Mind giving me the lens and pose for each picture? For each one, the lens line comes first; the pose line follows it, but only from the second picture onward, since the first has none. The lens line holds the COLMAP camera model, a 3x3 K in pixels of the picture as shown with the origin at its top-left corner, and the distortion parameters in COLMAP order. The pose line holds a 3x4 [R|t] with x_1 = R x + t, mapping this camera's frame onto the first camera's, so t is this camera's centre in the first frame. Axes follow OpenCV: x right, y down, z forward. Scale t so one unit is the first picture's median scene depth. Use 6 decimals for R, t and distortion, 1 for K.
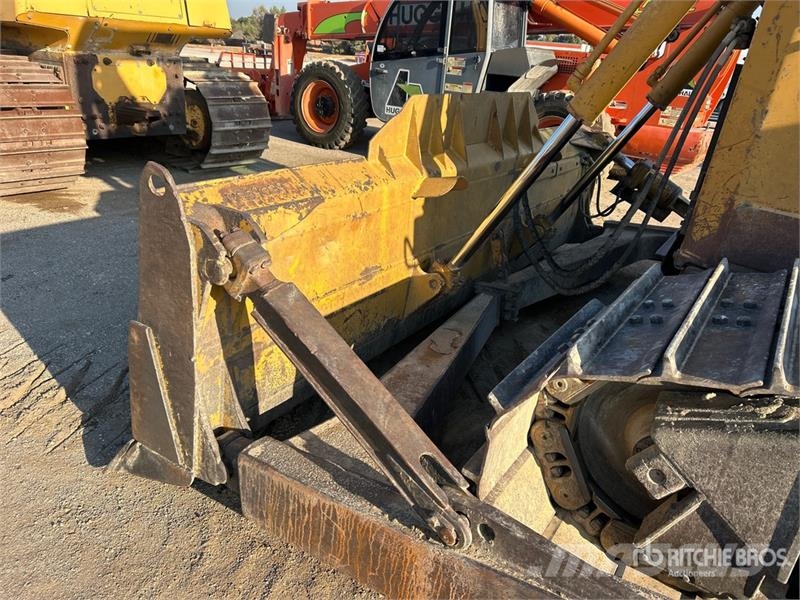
lens RADIAL K [[603.0, 0, 403.7], [0, 603.0, 298.6], [0, 0, 1]] dist [0.049686, -0.056175]
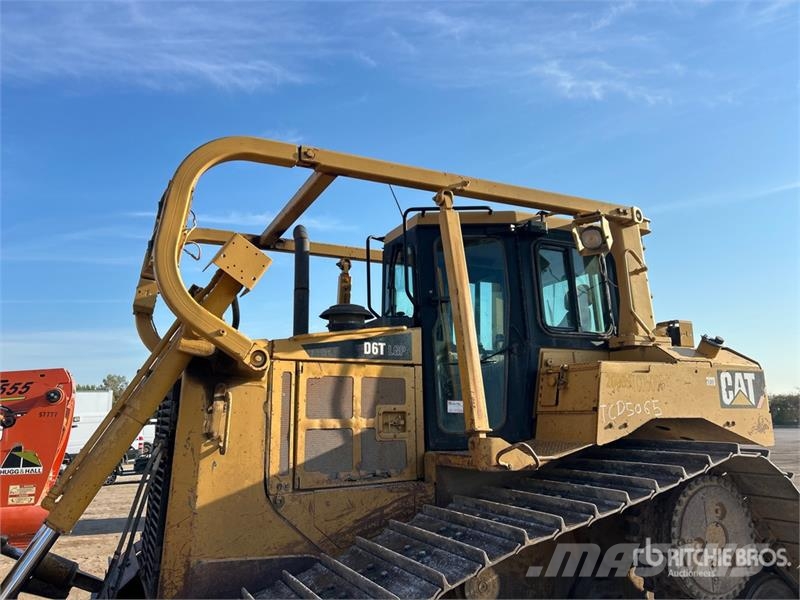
lens RADIAL K [[613.5, 0, 399.6], [0, 613.5, 284.9], [0, 0, 1]] dist [0.051125, -0.055834]
pose [[0.510518, 0.085093, 0.855646, -0.210837], [0.391130, 0.863204, -0.319210, -0.028246], [-0.765760, 0.497632, 0.407399, -0.117377]]
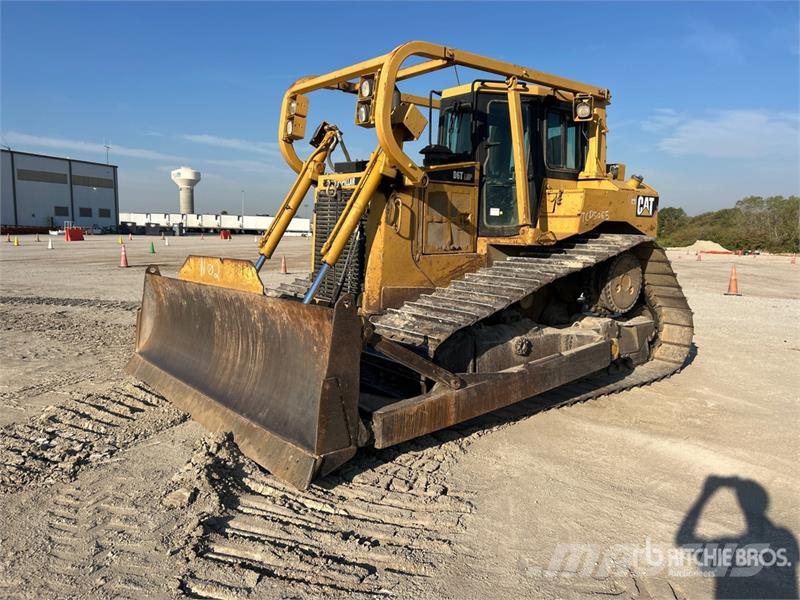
lens RADIAL K [[618.7, 0, 394.0], [0, 618.7, 303.4], [0, 0, 1]] dist [0.041560, -0.038469]
pose [[0.327720, -0.199718, 0.923424, -0.846301], [0.382358, 0.921818, 0.063673, -0.105094], [-0.863946, 0.332212, 0.378462, -0.023651]]
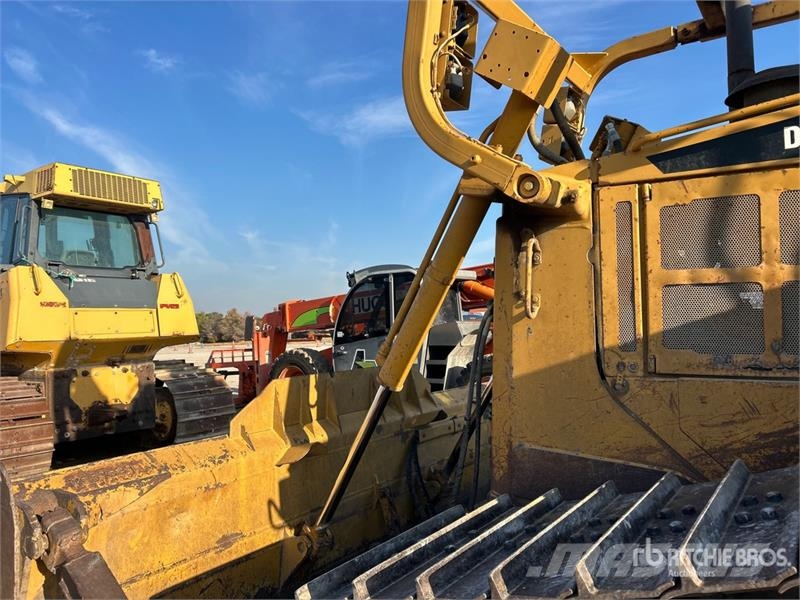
lens RADIAL K [[606.4, 0, 393.2], [0, 606.4, 296.5], [0, 0, 1]] dist [0.053680, -0.057047]
pose [[0.993717, -0.107578, -0.030872, 0.164865], [0.084251, 0.900605, -0.426395, 0.029160], [0.073674, 0.421115, 0.904010, -0.083231]]
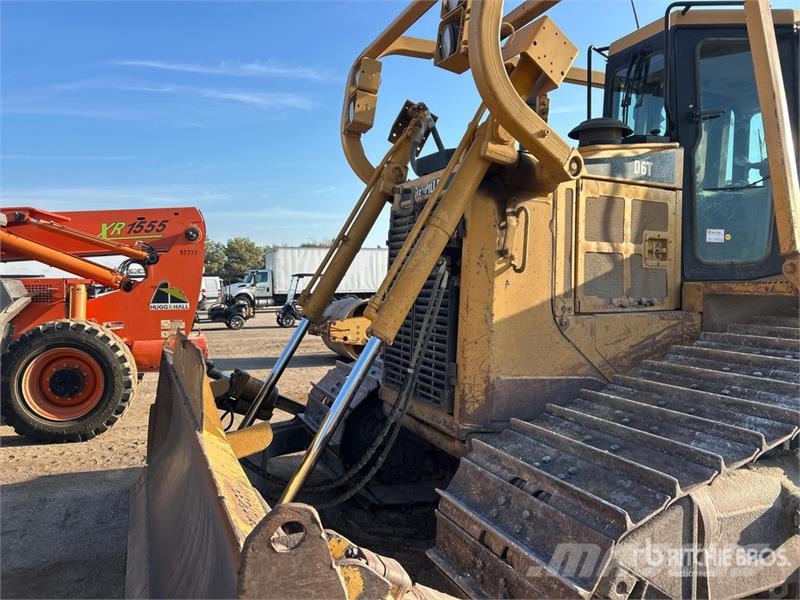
lens RADIAL K [[611.9, 0, 400.0], [0, 611.9, 300.0], [0, 0, 1]] dist [0.066712, -0.067271]
pose [[0.543178, -0.114280, 0.831804, -0.301904], [0.370457, 0.921667, -0.115286, -0.102170], [-0.753471, 0.370769, 0.542965, 0.144502]]
